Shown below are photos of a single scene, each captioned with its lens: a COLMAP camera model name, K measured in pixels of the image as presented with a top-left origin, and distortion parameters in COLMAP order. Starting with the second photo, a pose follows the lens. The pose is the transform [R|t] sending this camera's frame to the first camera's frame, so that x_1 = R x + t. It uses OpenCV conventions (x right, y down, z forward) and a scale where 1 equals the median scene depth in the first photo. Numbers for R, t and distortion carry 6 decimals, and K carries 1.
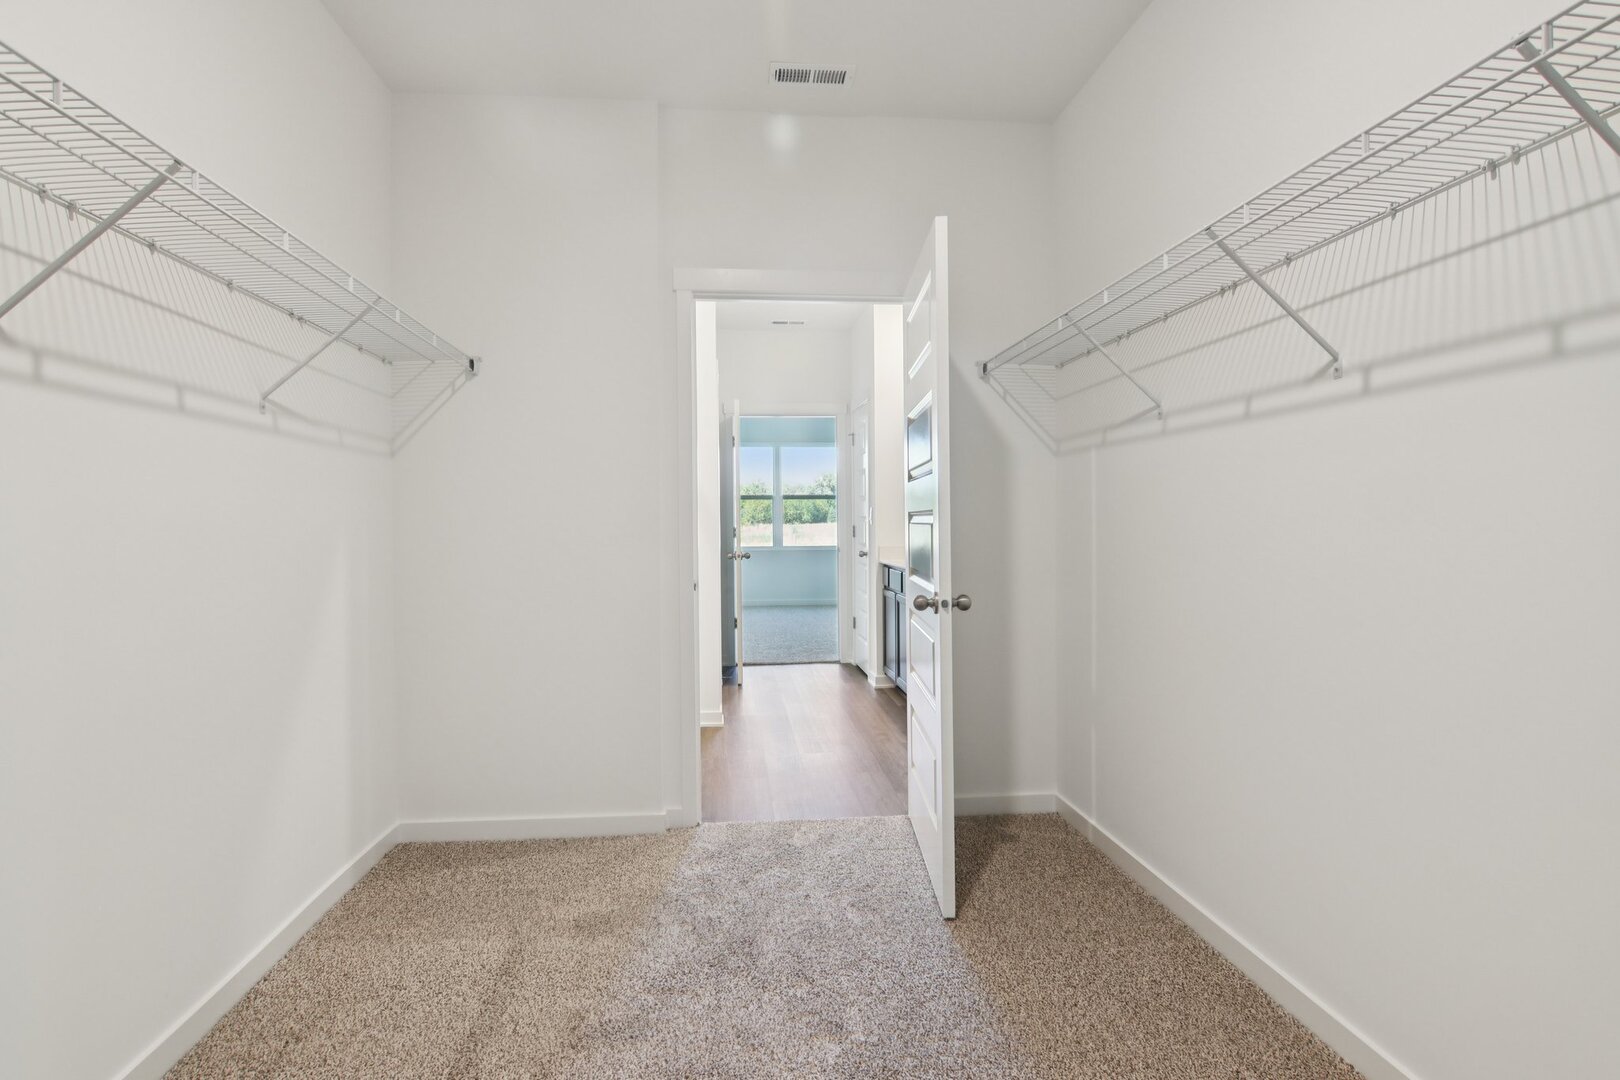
lens RADIAL K [[822.6, 0, 812.0], [0, 822.6, 534.3], [0, 0, 1]] dist [0.013316, 0.005449]
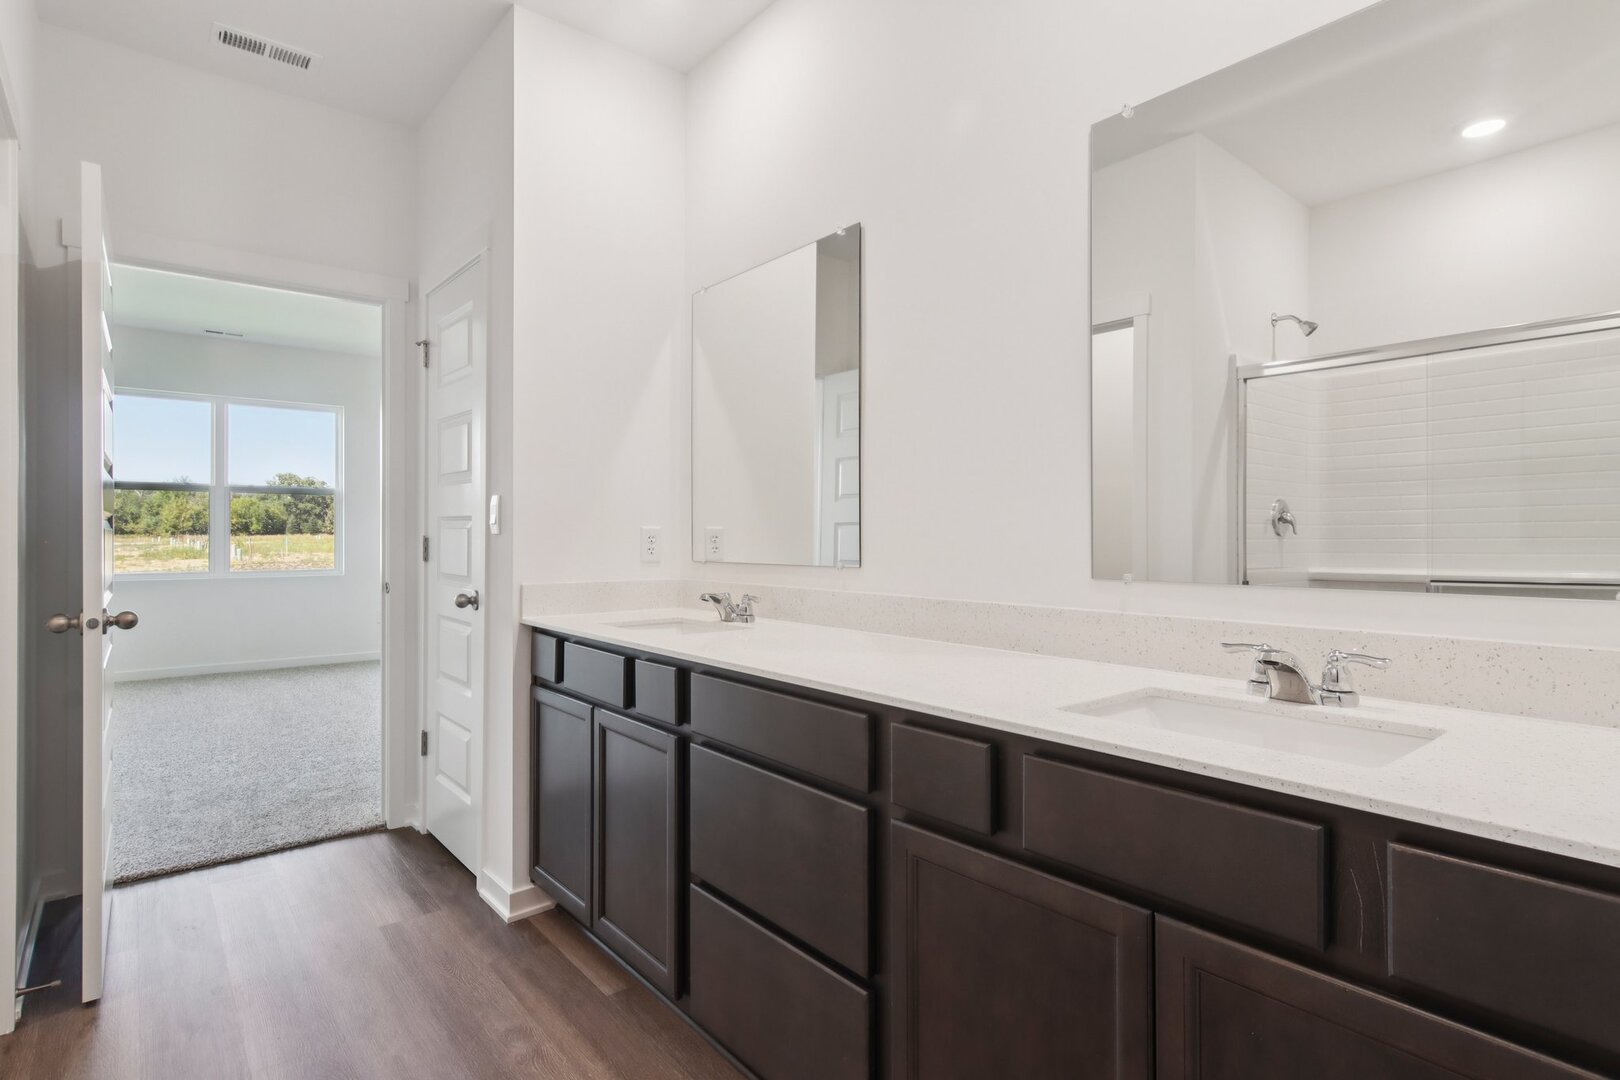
lens RADIAL K [[822.6, 0, 780.1], [0, 822.6, 536.0], [0, 0, 1]] dist [0.013316, 0.005449]
pose [[0.847978, 0.008597, 0.529961, -0.027421], [-0.000701, 0.999886, -0.015097, -0.003942], [-0.530031, 0.012430, 0.847887, 0.484973]]
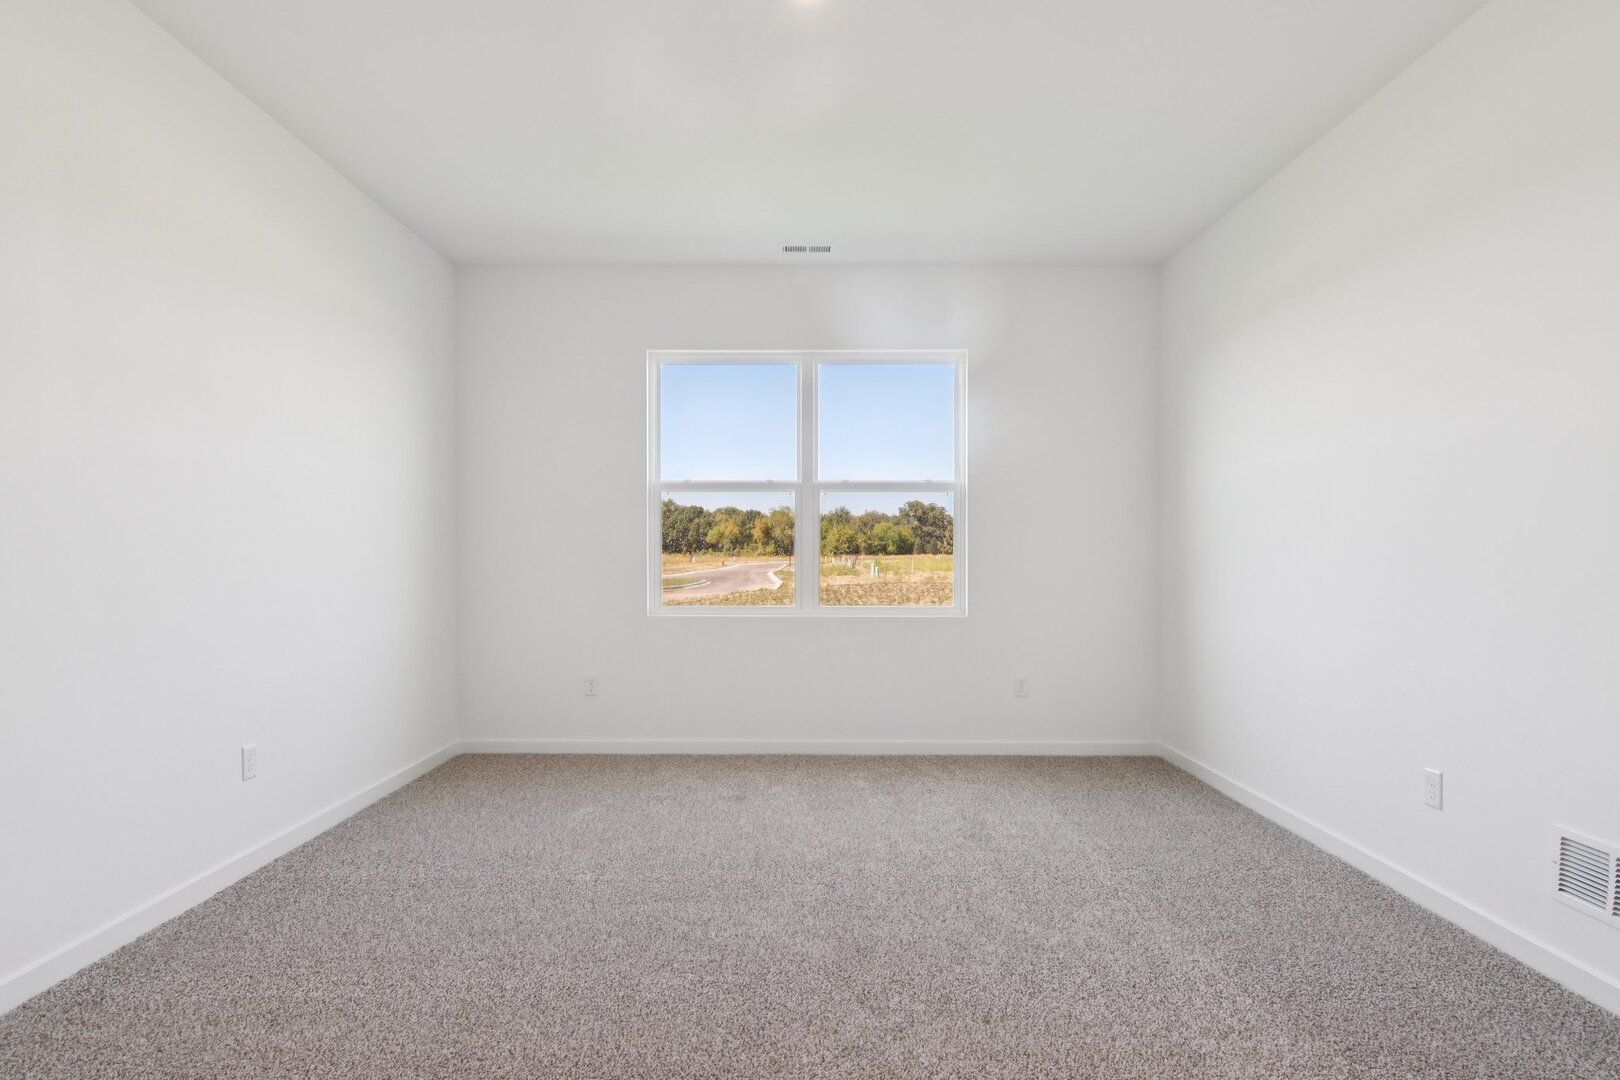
lens RADIAL K [[822.6, 0, 815.5], [0, 822.6, 543.5], [0, 0, 1]] dist [0.013316, 0.005449]
pose [[0.995018, 0.007991, -0.099375, 0.009726], [-0.010658, 0.999596, -0.026339, -0.011593], [0.099125, 0.027267, 0.994701, 1.098658]]
